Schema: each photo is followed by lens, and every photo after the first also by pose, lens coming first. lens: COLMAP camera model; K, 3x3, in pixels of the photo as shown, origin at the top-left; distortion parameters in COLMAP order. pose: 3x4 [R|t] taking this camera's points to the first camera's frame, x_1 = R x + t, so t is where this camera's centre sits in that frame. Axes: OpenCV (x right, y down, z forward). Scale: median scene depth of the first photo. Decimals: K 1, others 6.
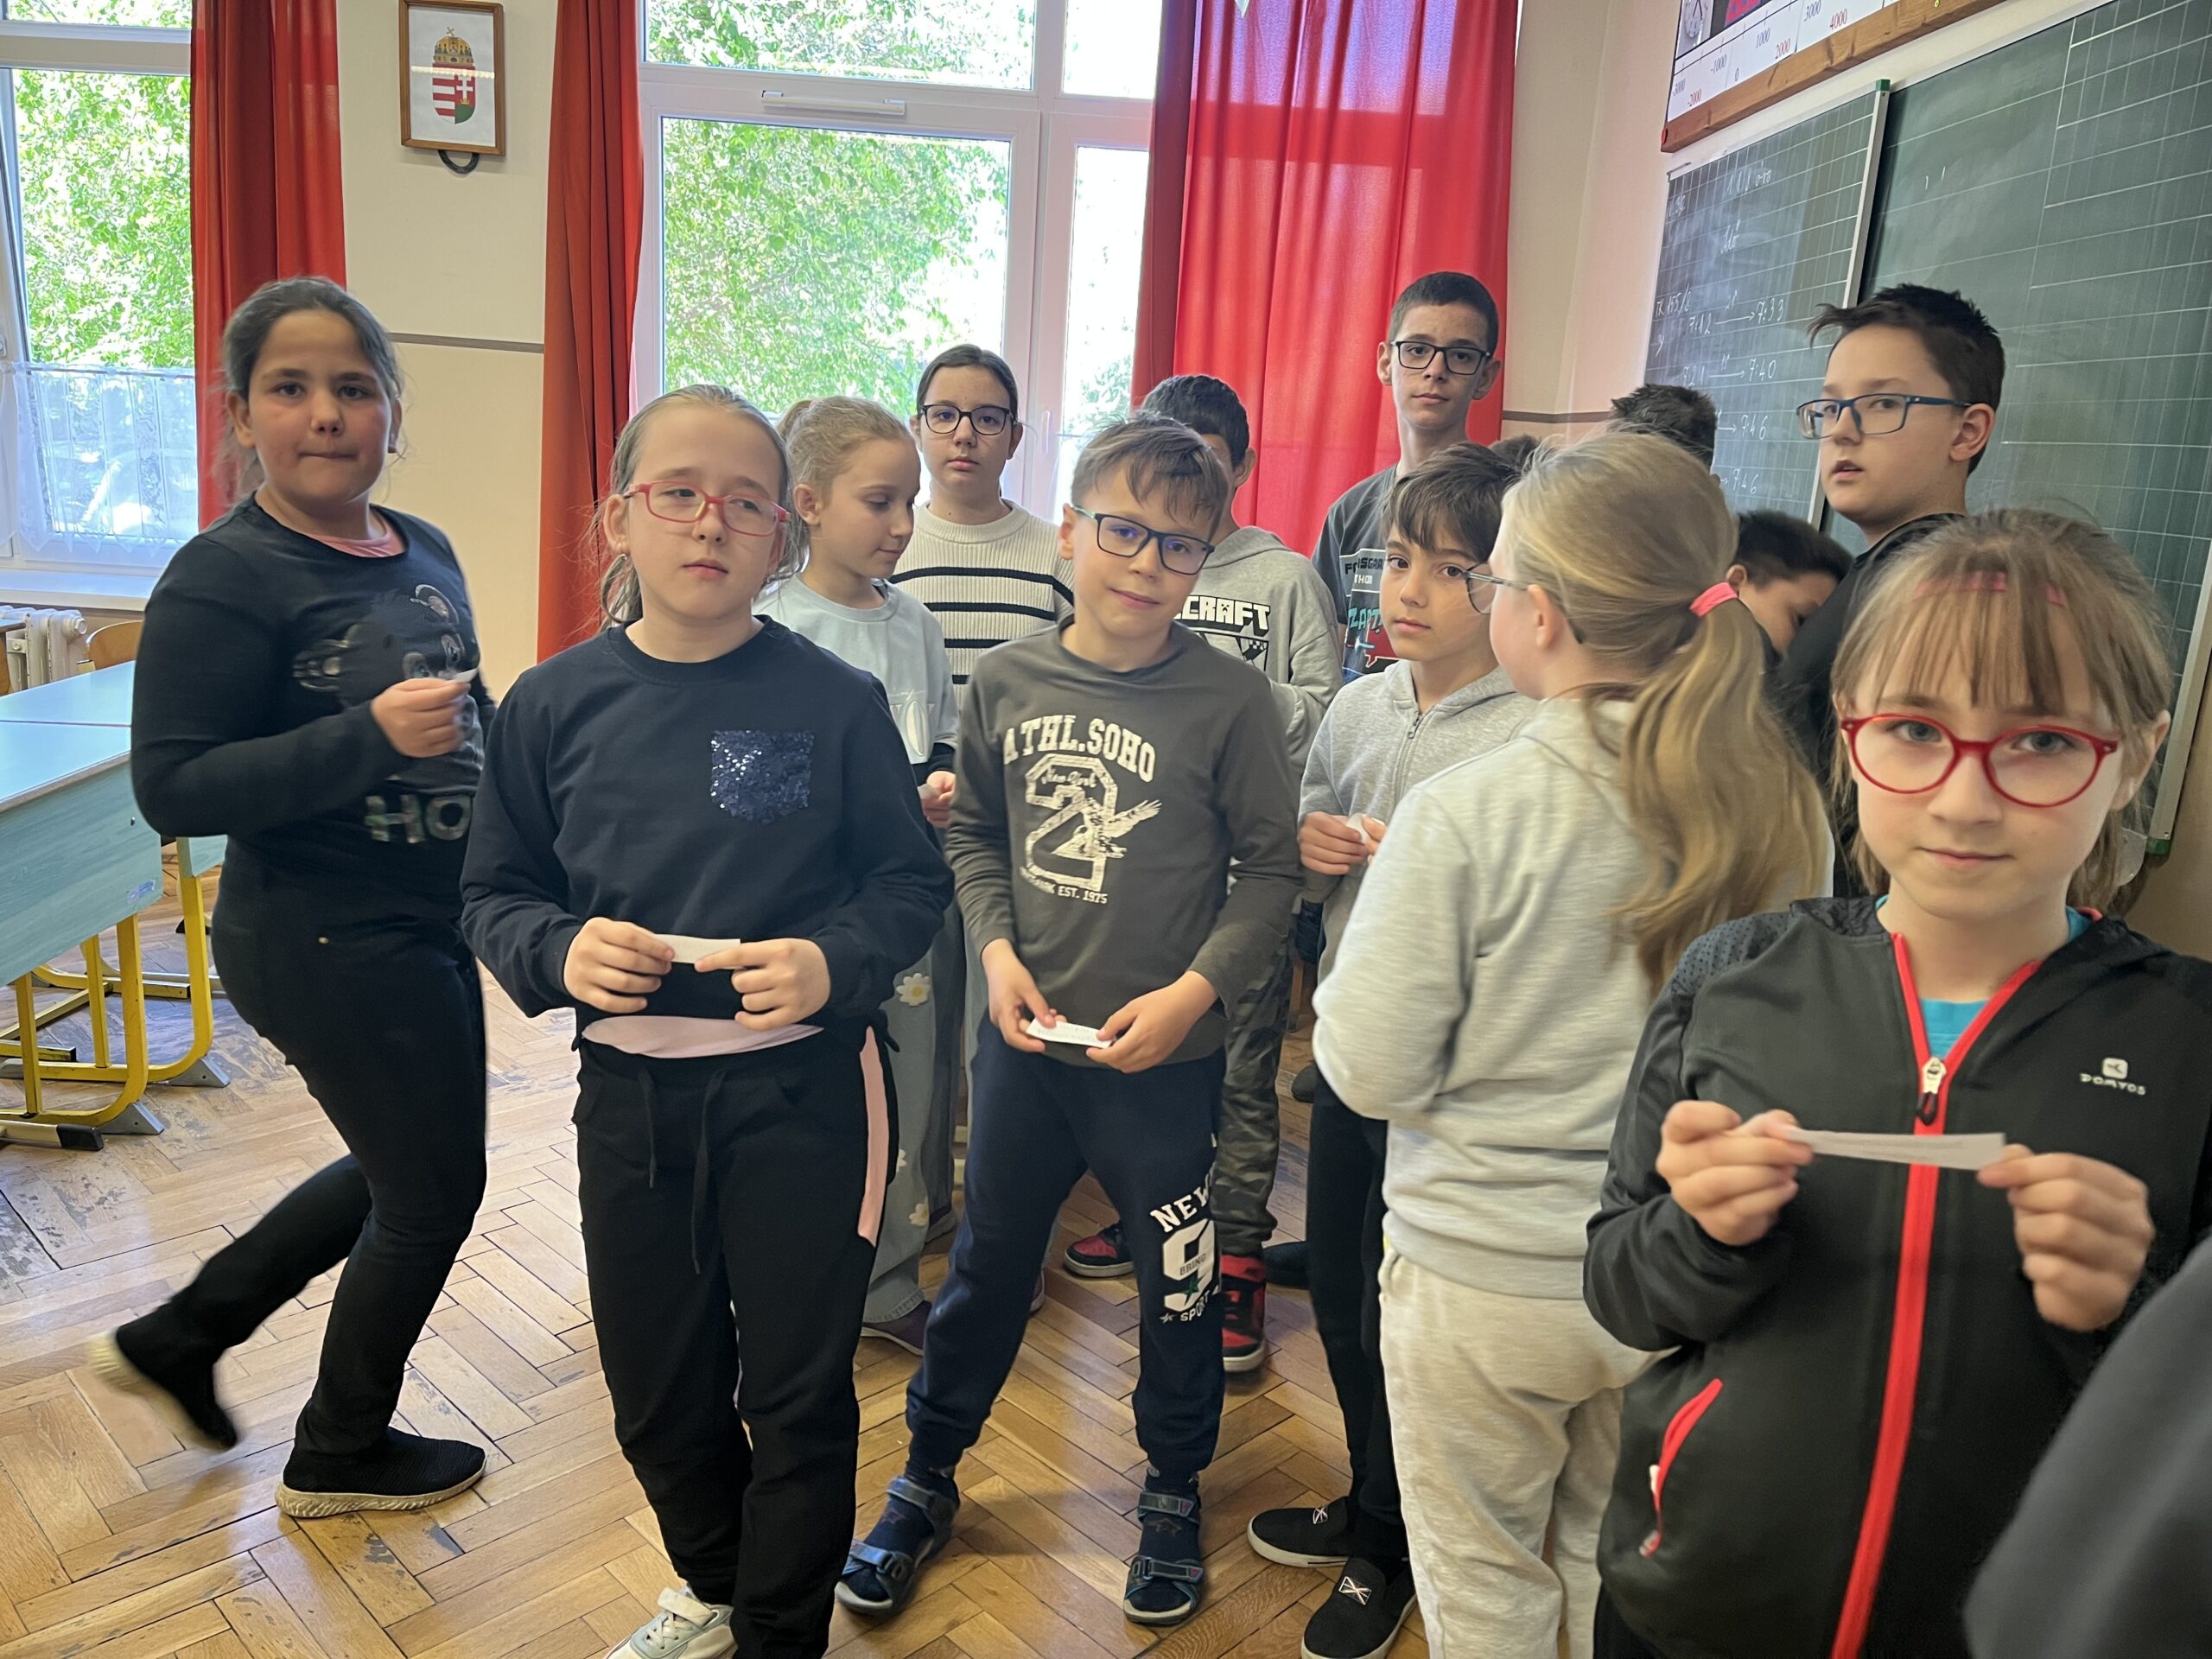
lens RADIAL K [[1687.9, 0, 1106.0], [0, 1687.9, 829.5], [0, 0, 1]] dist [0.070617, -0.089743]
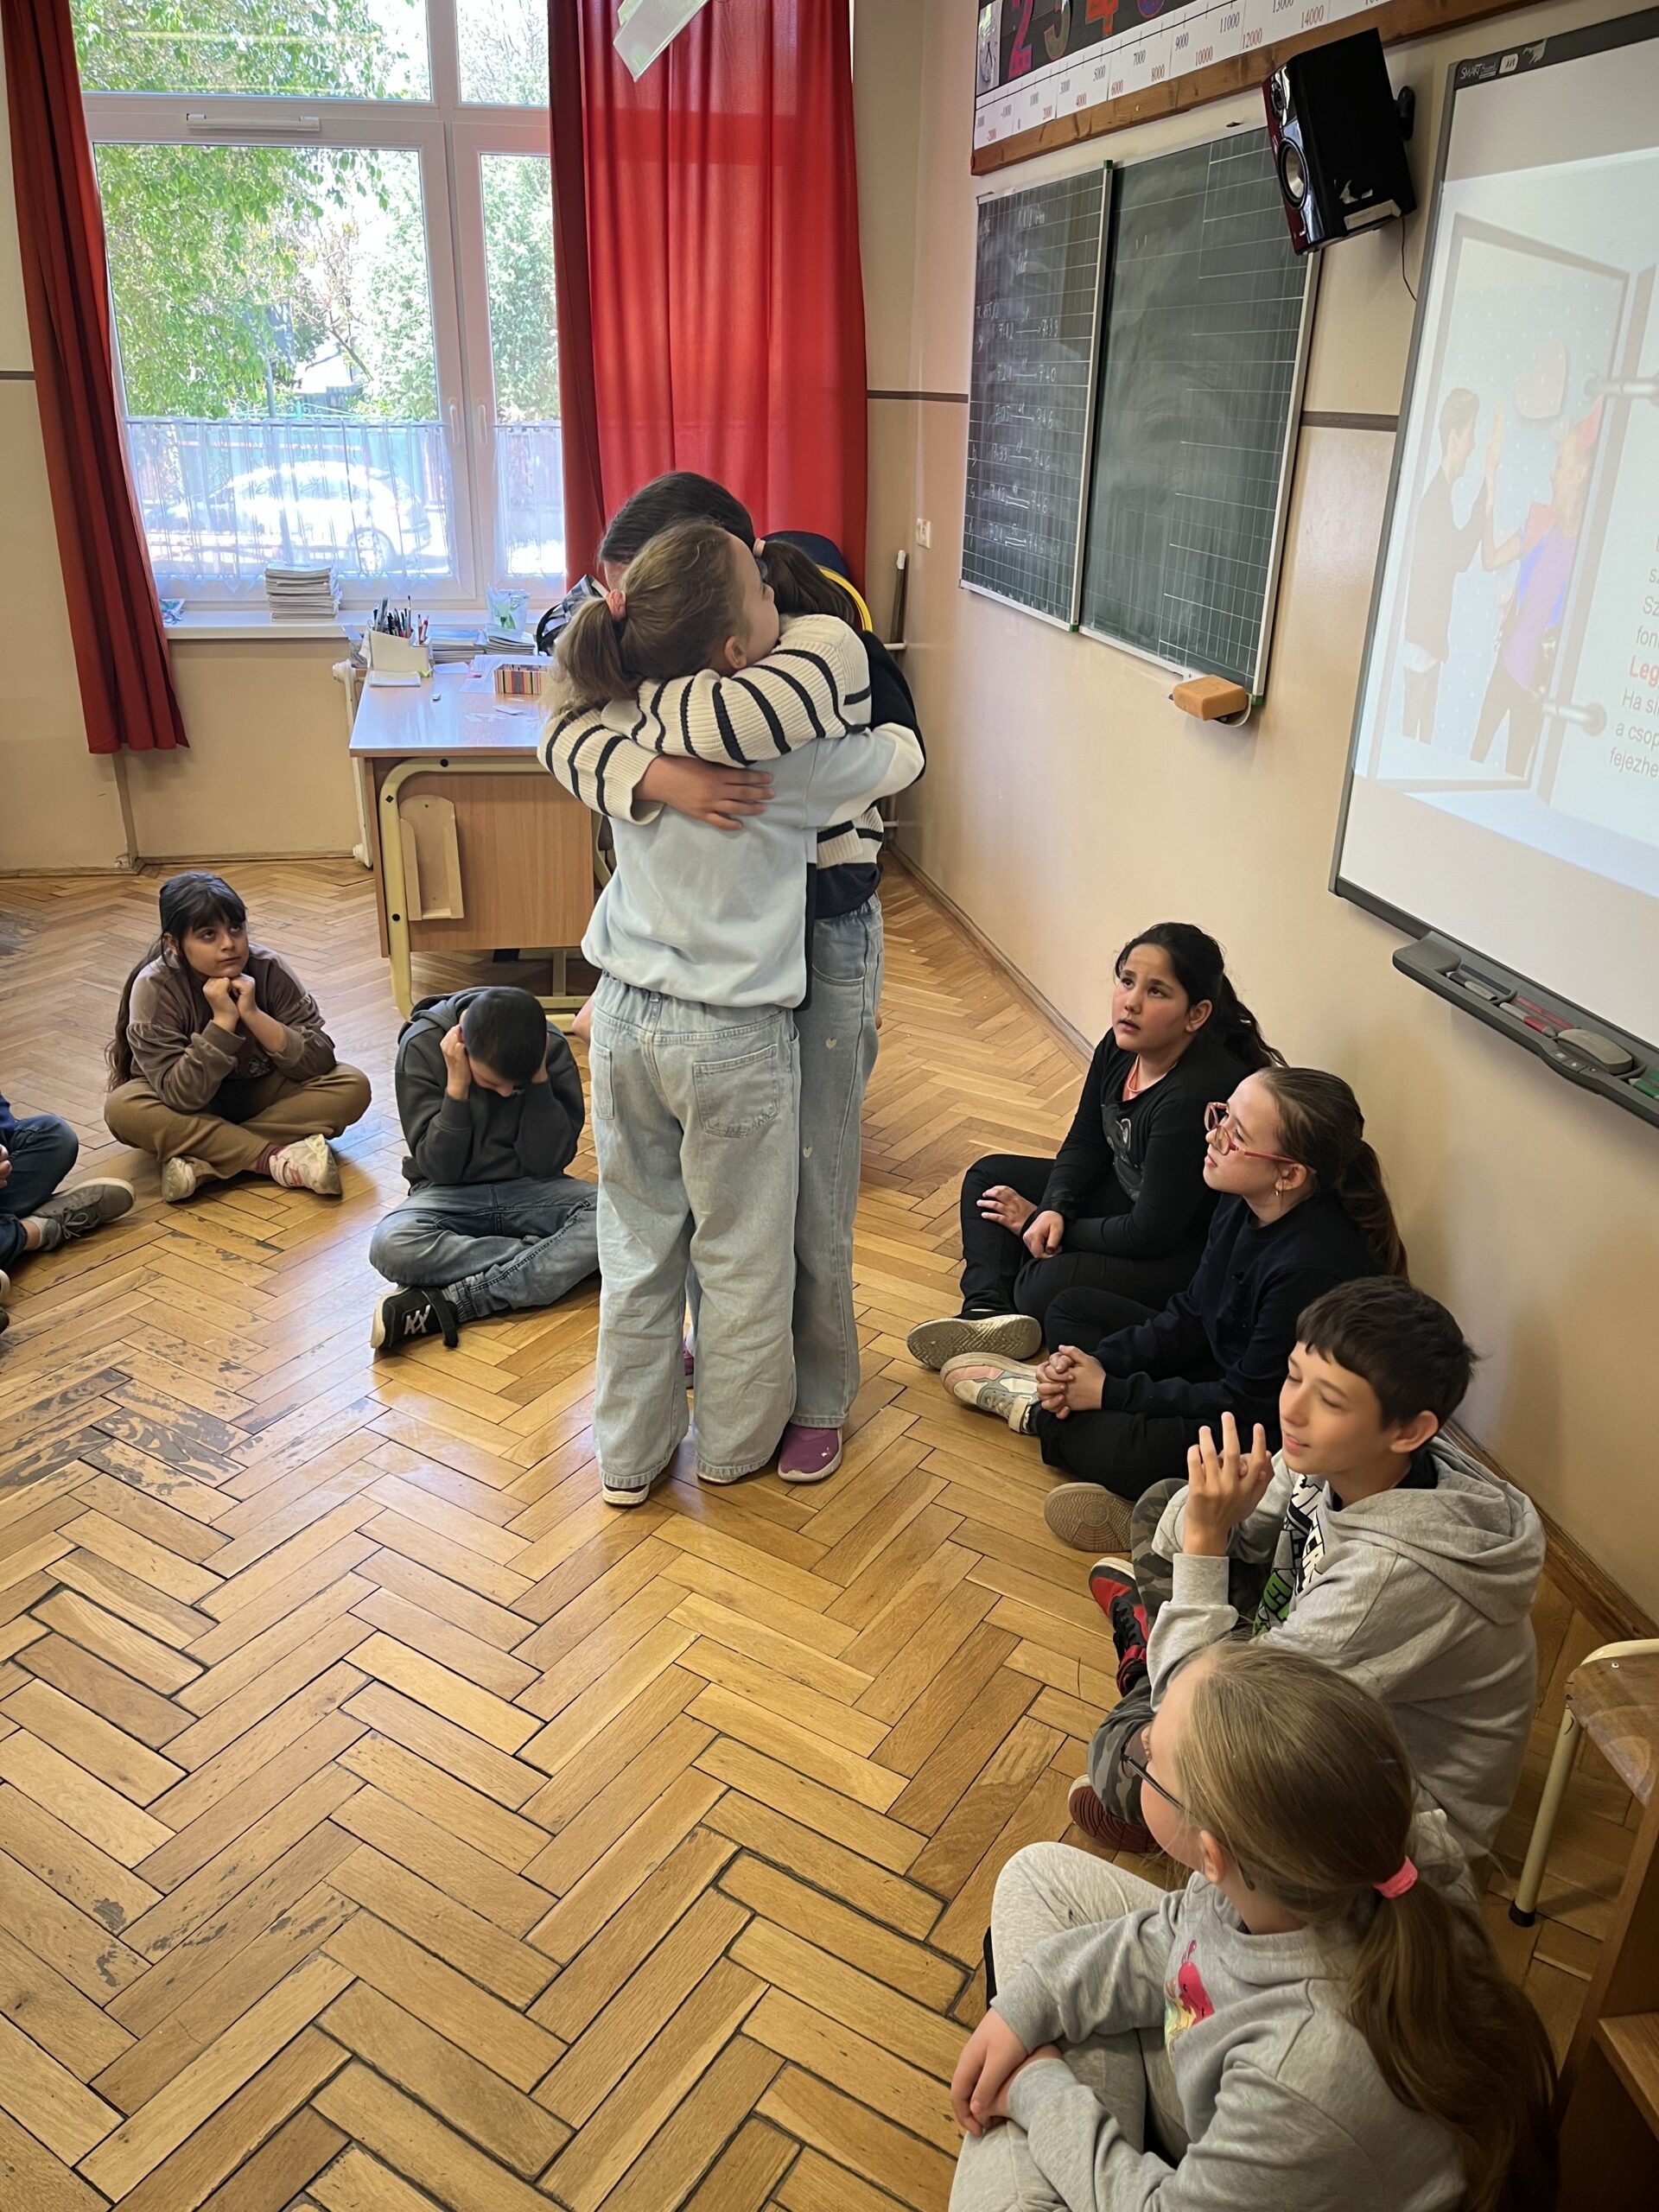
lens RADIAL K [[1687.9, 0, 823.5], [0, 1687.9, 1137.3], [0, 0, 1]] dist [0.070617, -0.089743]
pose [[0.979590, -0.128060, 0.154936, -0.075973], [0.093327, 0.972434, 0.213686, 0.017296], [-0.178029, -0.194865, 0.964538, -0.369697]]
